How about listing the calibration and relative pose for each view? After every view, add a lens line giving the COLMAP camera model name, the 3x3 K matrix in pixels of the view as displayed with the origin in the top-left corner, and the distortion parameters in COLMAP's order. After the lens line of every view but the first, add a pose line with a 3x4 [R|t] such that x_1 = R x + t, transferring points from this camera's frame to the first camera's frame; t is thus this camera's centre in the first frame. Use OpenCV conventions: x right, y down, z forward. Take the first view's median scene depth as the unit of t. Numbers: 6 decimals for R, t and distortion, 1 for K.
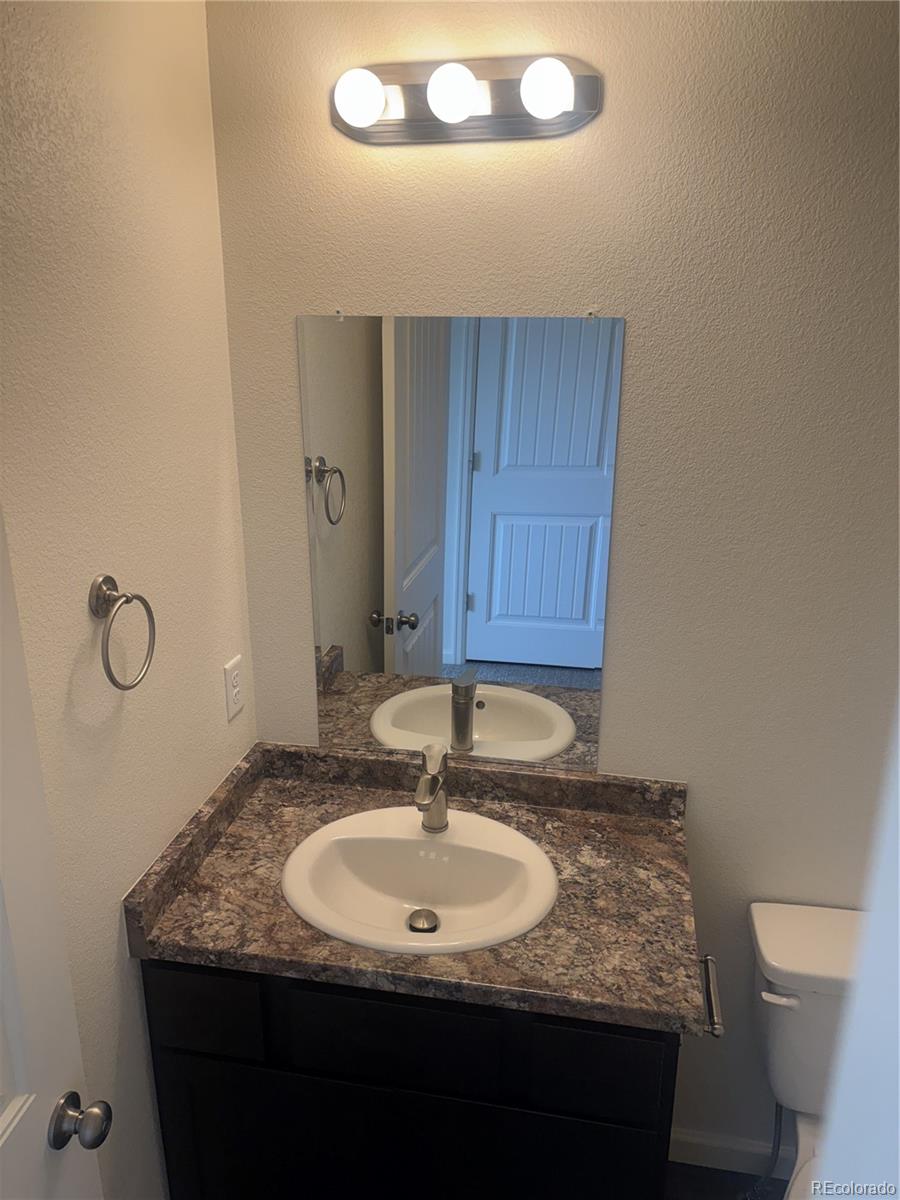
lens RADIAL K [[892.3, 0, 452.6], [0, 892.3, 607.8], [0, 0, 1]] dist [0.043776, -0.041713]
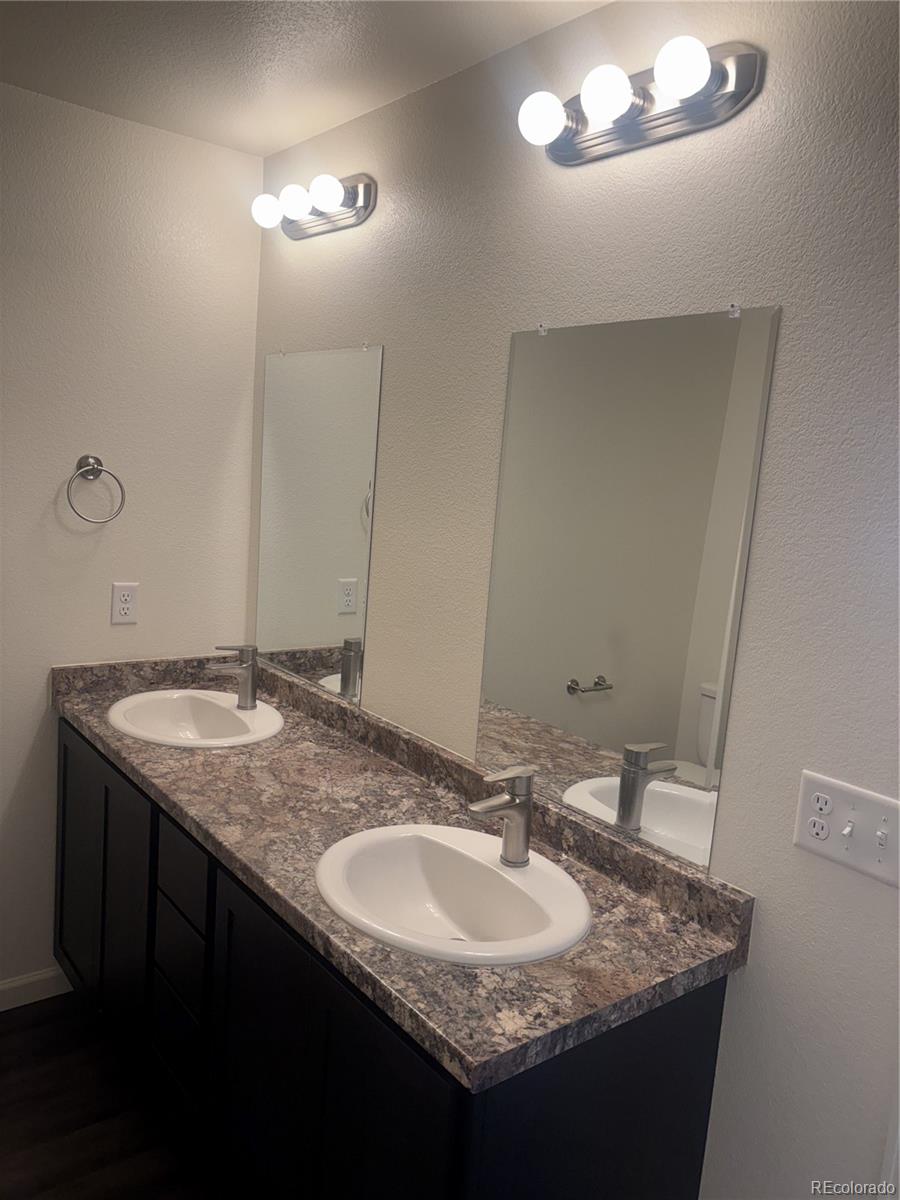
lens RADIAL K [[892.3, 0, 452.6], [0, 892.3, 607.8], [0, 0, 1]] dist [0.043776, -0.041713]
pose [[0.758349, 0.164419, -0.630772, 0.682507], [-0.288520, 0.952381, -0.098624, 0.116001], [0.584520, 0.256782, 0.769675, 0.150801]]
